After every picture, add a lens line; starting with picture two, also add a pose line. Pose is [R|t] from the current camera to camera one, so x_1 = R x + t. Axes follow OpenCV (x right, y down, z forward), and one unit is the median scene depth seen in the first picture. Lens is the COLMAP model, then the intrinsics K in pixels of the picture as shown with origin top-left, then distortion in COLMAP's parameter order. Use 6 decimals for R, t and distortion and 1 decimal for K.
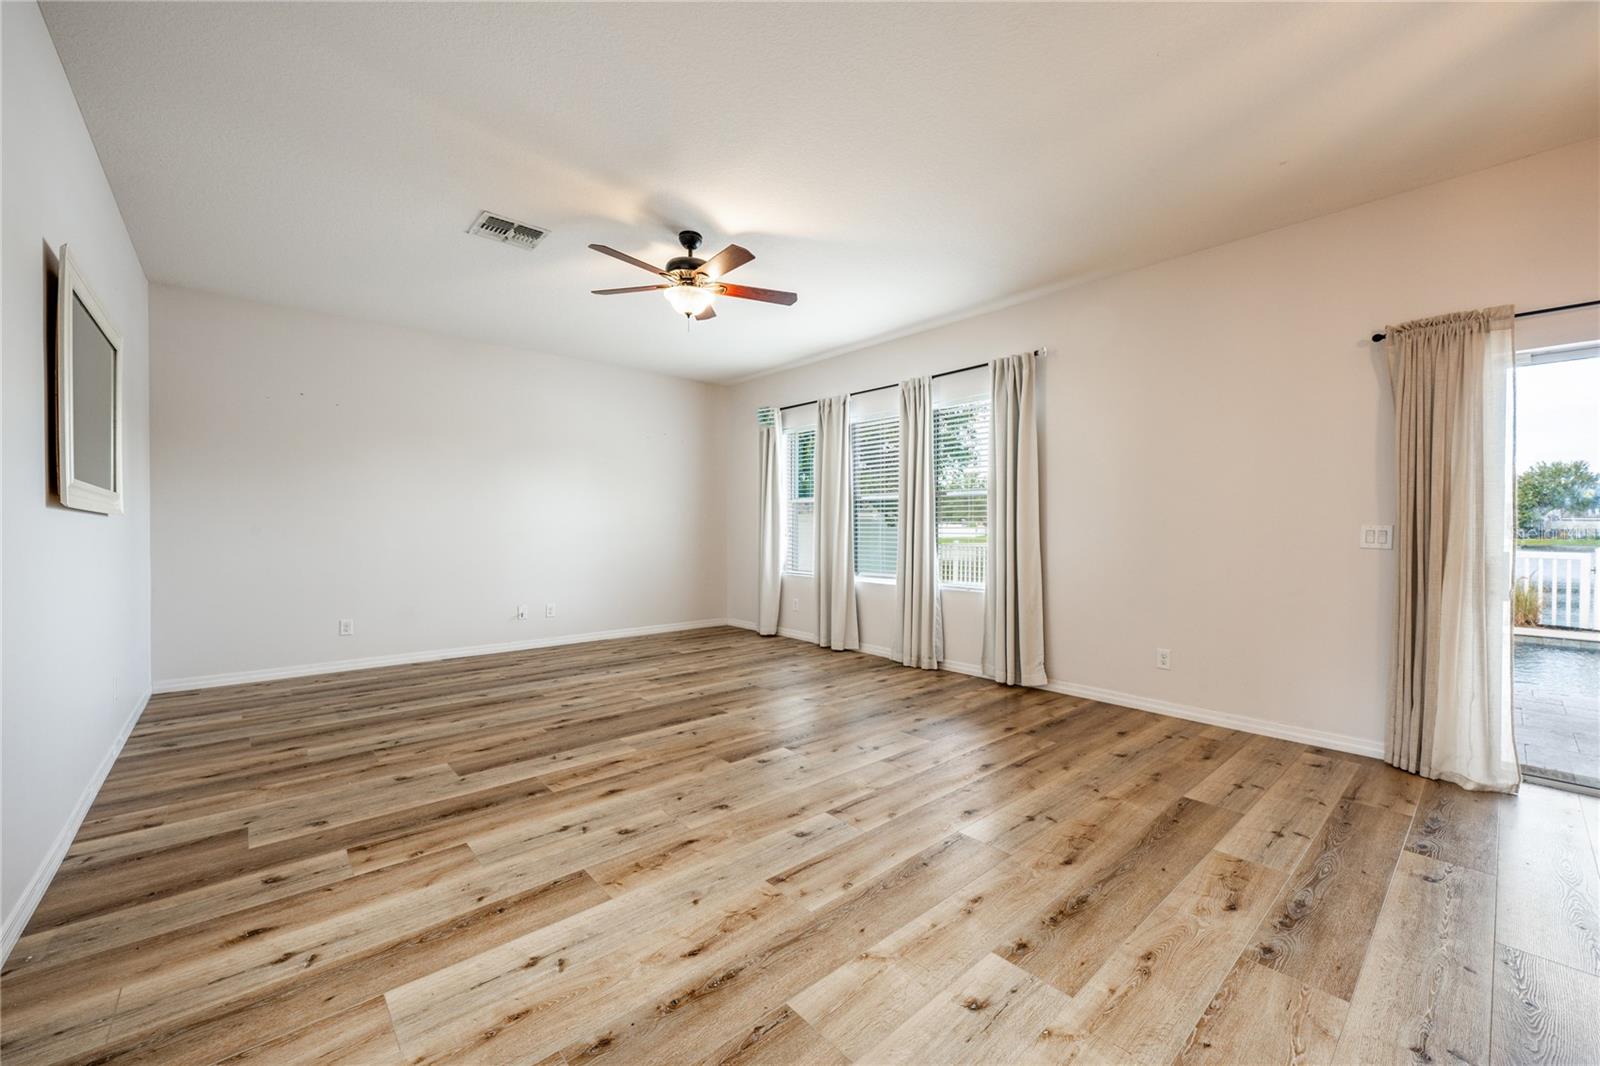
lens RADIAL K [[628.1, 0, 799.1], [0, 628.1, 533.7], [0, 0, 1]] dist [-0.000707, 0.000095]
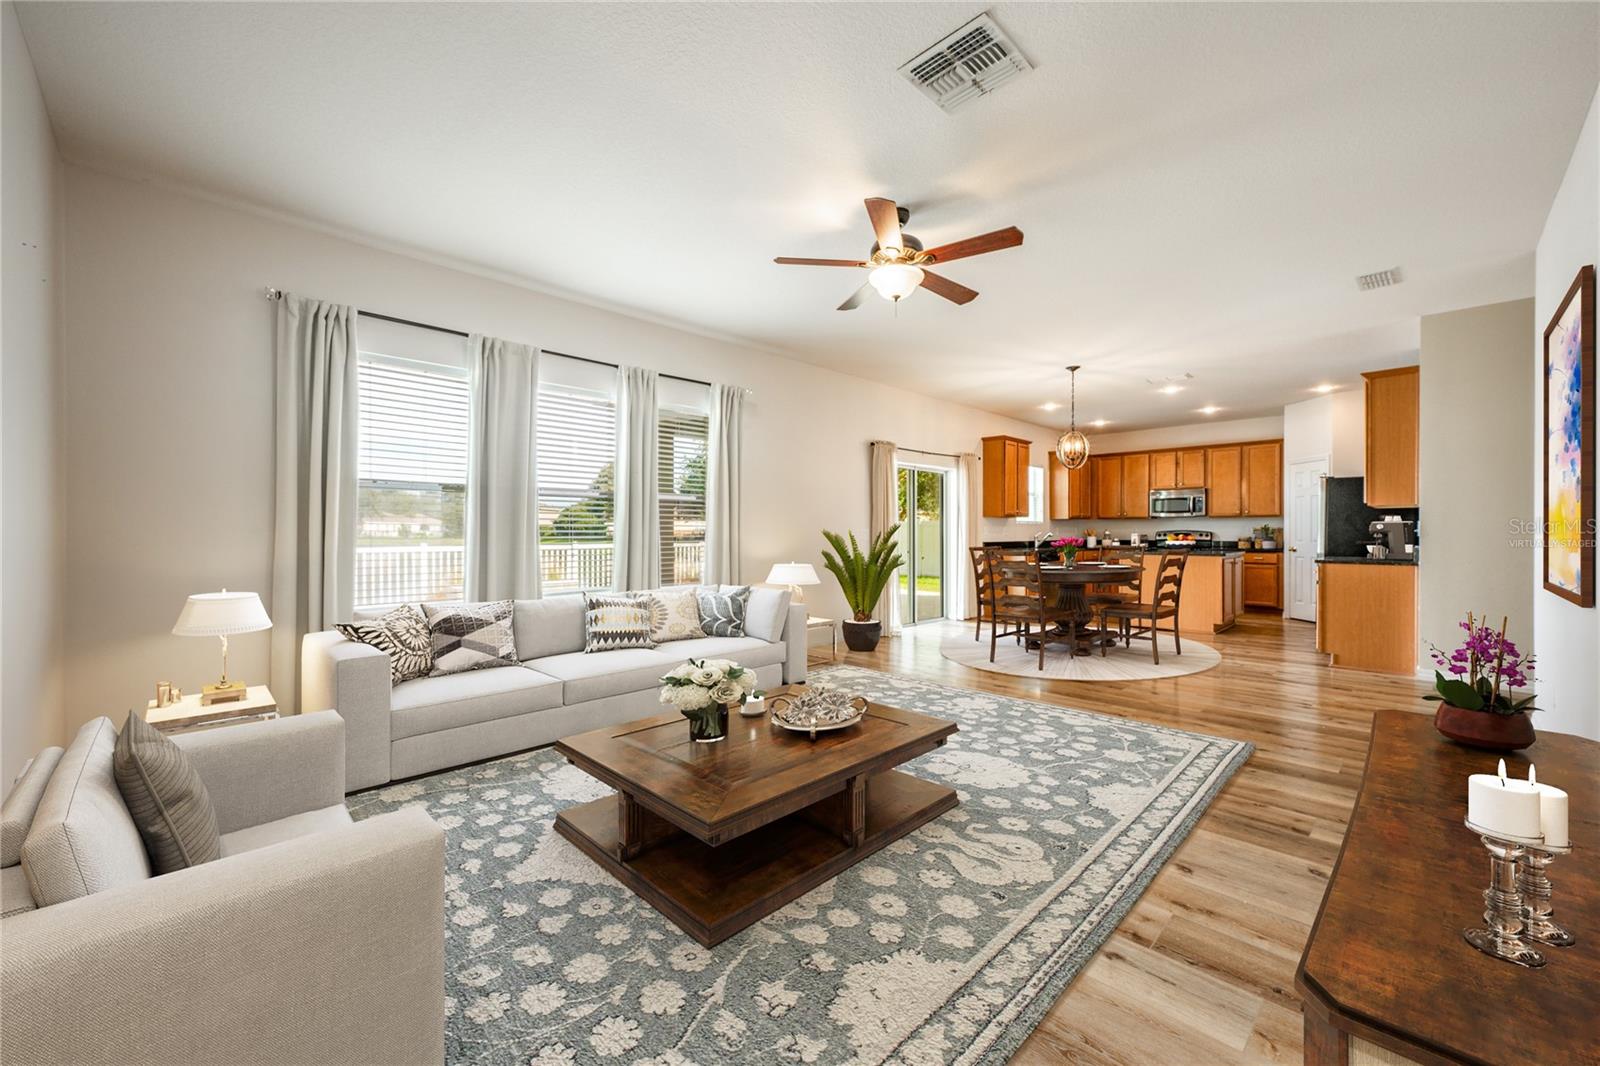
lens RADIAL K [[628.1, 0, 798.1], [0, 628.1, 530.1], [0, 0, 1]] dist [-0.000707, 0.000095]
pose [[-0.058613, -0.003221, 0.998276, -1.399585], [0.009458, 0.999948, 0.003782, -0.023330], [-0.998236, 0.009663, -0.058579, 1.553071]]
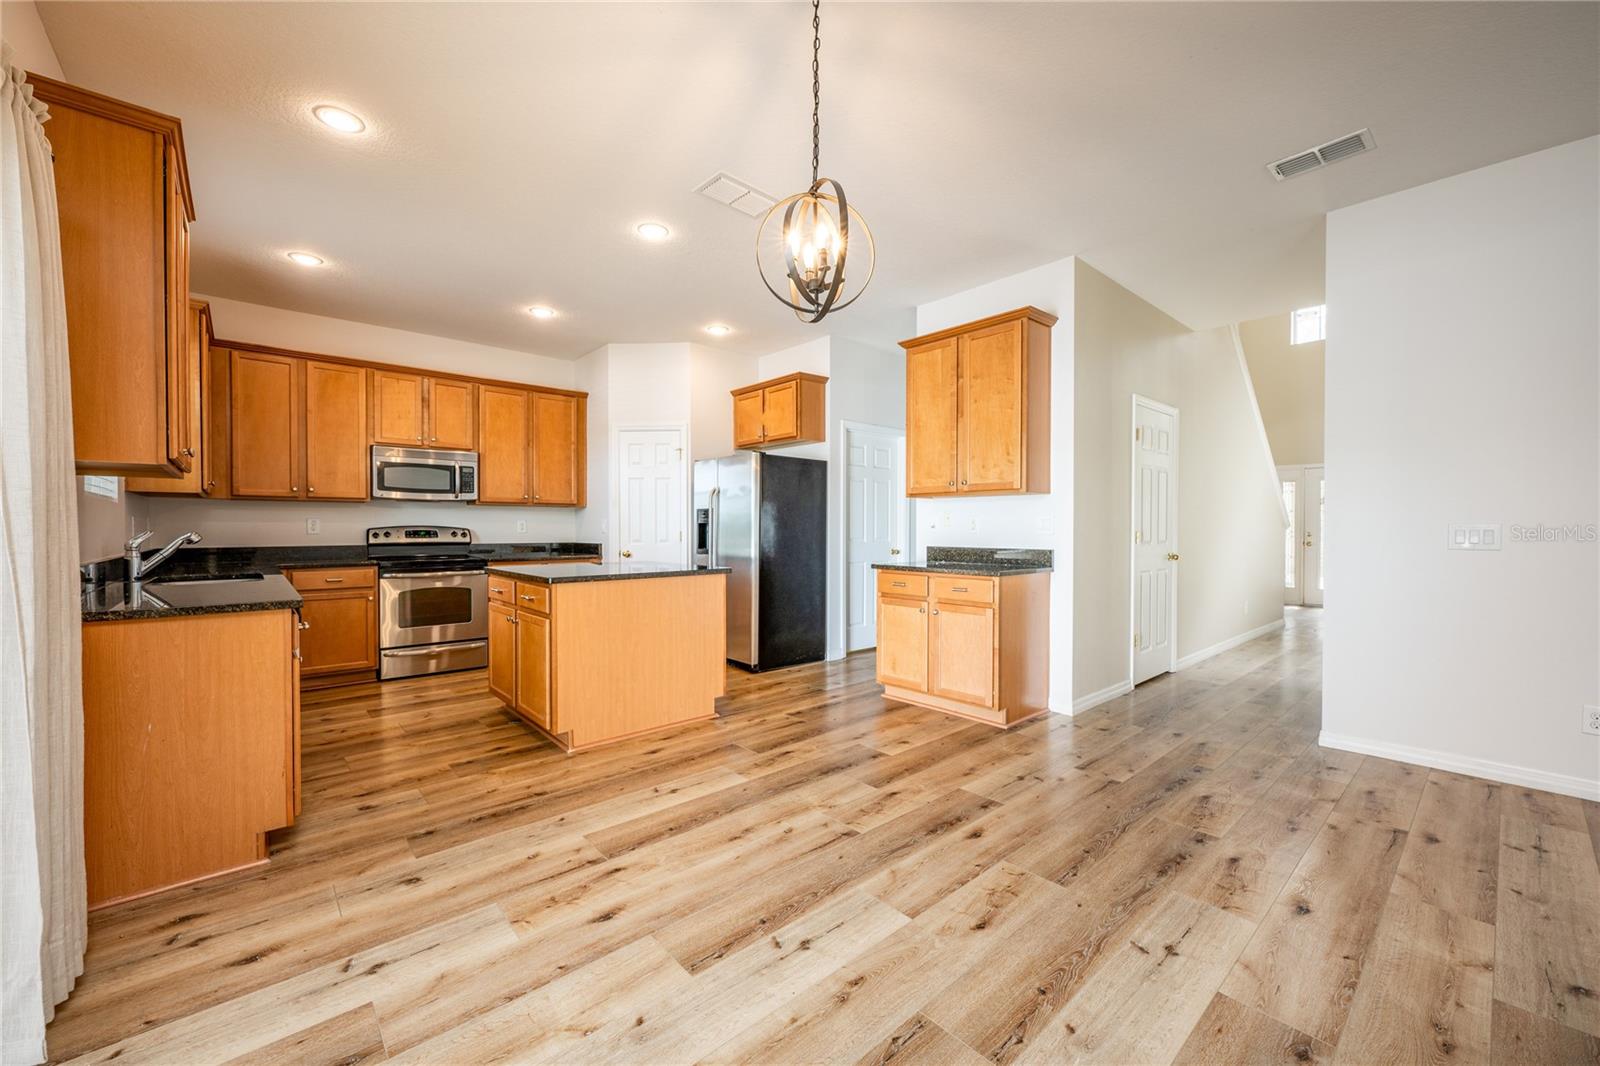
lens RADIAL K [[628.1, 0, 797.1], [0, 628.1, 531.4], [0, 0, 1]] dist [-0.000707, 0.000095]
pose [[-0.999981, -0.005835, -0.002039, 0.860107], [-0.005866, 0.999866, 0.015262, -0.006562], [0.001950, 0.015273, -0.999881, 1.101579]]
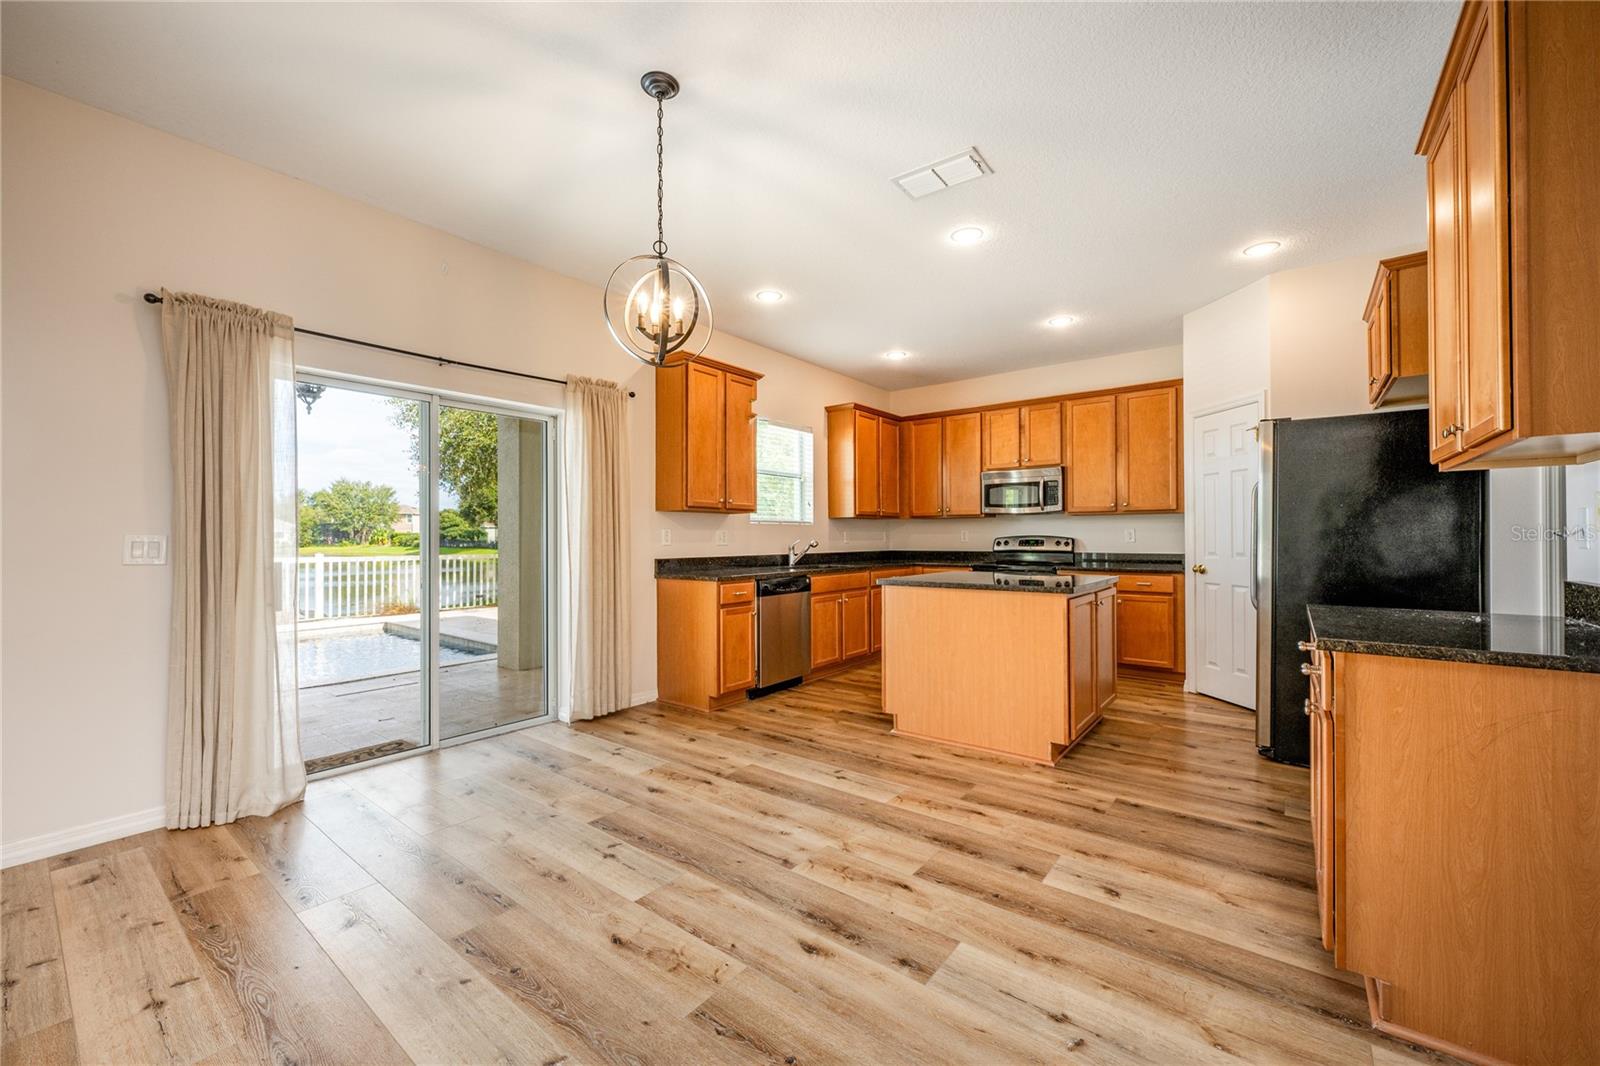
lens RADIAL K [[628.1, 0, 800.7], [0, 628.1, 530.9], [0, 0, 1]] dist [-0.000707, 0.000095]
pose [[-0.184491, 0.005862, 0.982817, -0.008941], [0.012123, 0.999920, -0.003688, -0.006236], [-0.982759, 0.011234, -0.184547, 0.384493]]
